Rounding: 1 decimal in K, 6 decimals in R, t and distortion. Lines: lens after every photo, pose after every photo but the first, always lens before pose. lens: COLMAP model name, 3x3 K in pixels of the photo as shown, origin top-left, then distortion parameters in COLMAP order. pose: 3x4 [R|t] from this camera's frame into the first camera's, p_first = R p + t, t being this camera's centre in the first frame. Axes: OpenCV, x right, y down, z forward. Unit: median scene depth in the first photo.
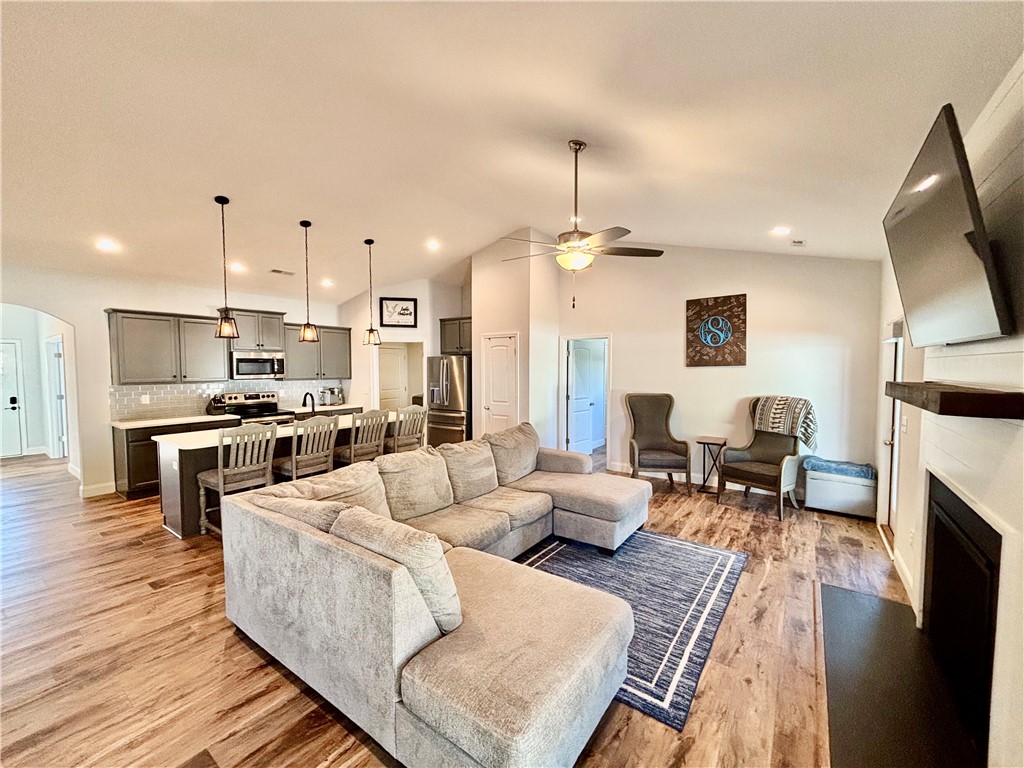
lens RADIAL K [[411.0, 0, 511.4], [0, 411.0, 387.9], [0, 0, 1]] dist [-0.002452, -0.001155]
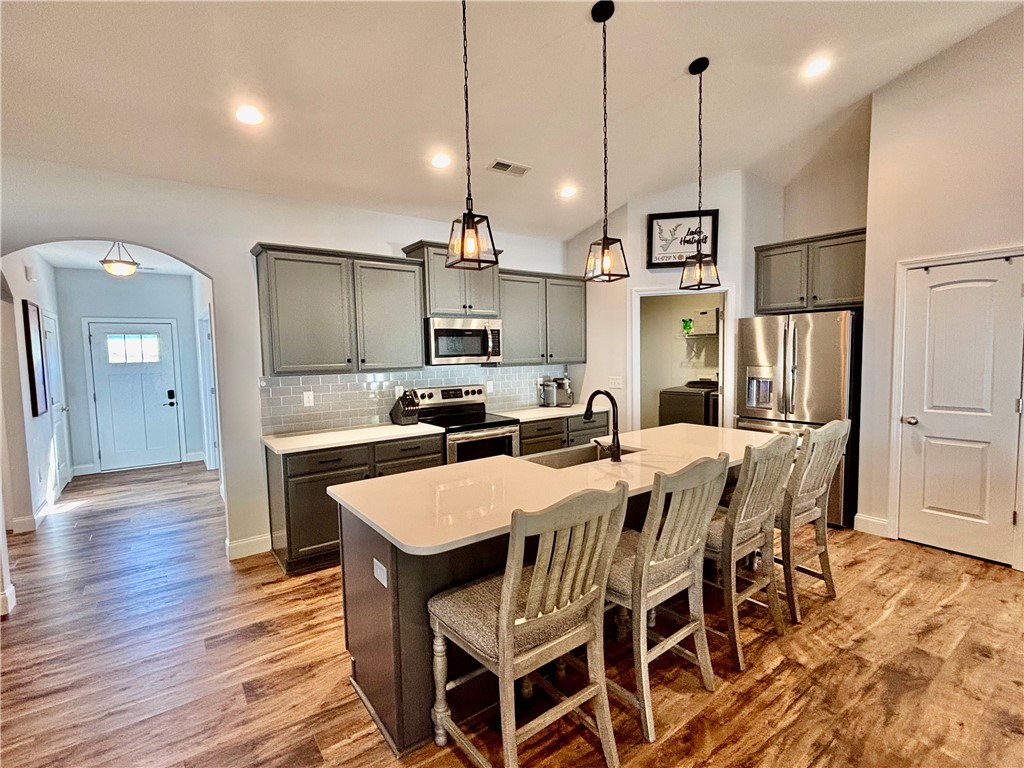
lens RADIAL K [[482.4, 0, 504.9], [0, 482.4, 386.4], [0, 0, 1]] dist [-0.006628, 0.003291]
pose [[0.947470, 0.003036, -0.319831, -0.352109], [0.005443, 0.999657, 0.025616, -0.007037], [0.319799, -0.026011, 0.947128, 0.376569]]
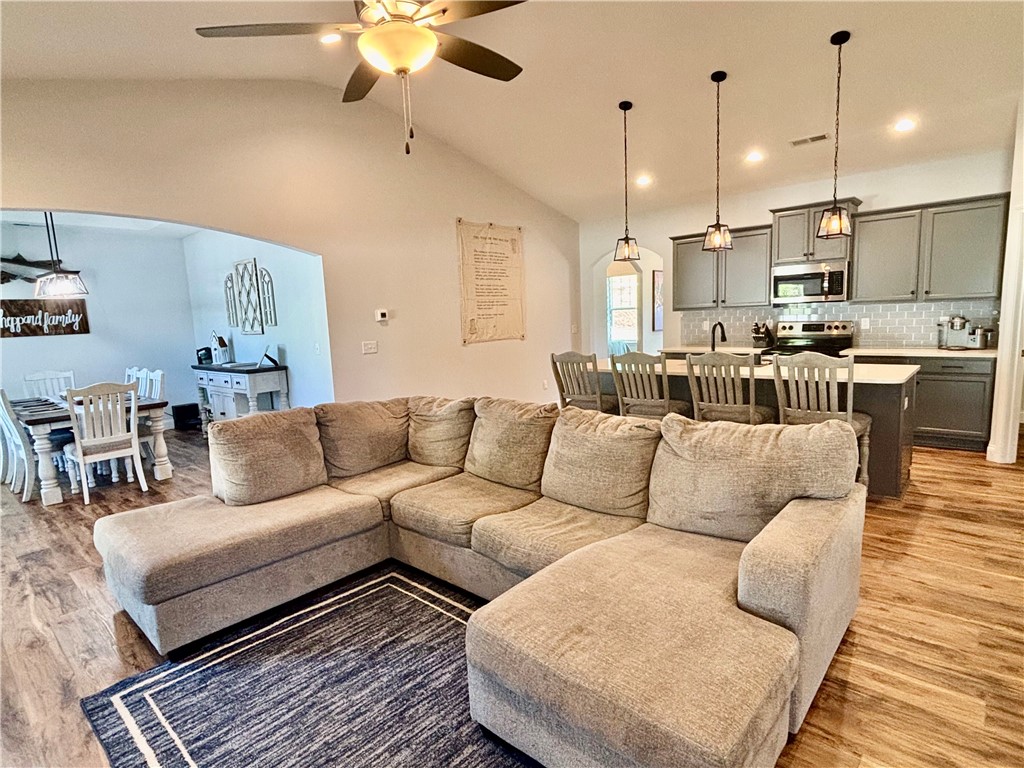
lens RADIAL K [[550.8, 0, 507.7], [0, 550.8, 388.1], [0, 0, 1]] dist [0.024688, -0.000940]
pose [[-0.120115, 0.143099, -0.982392, 0.428785], [-0.006268, 0.989428, 0.144891, -0.011256], [0.992740, 0.023561, -0.117949, 0.622887]]
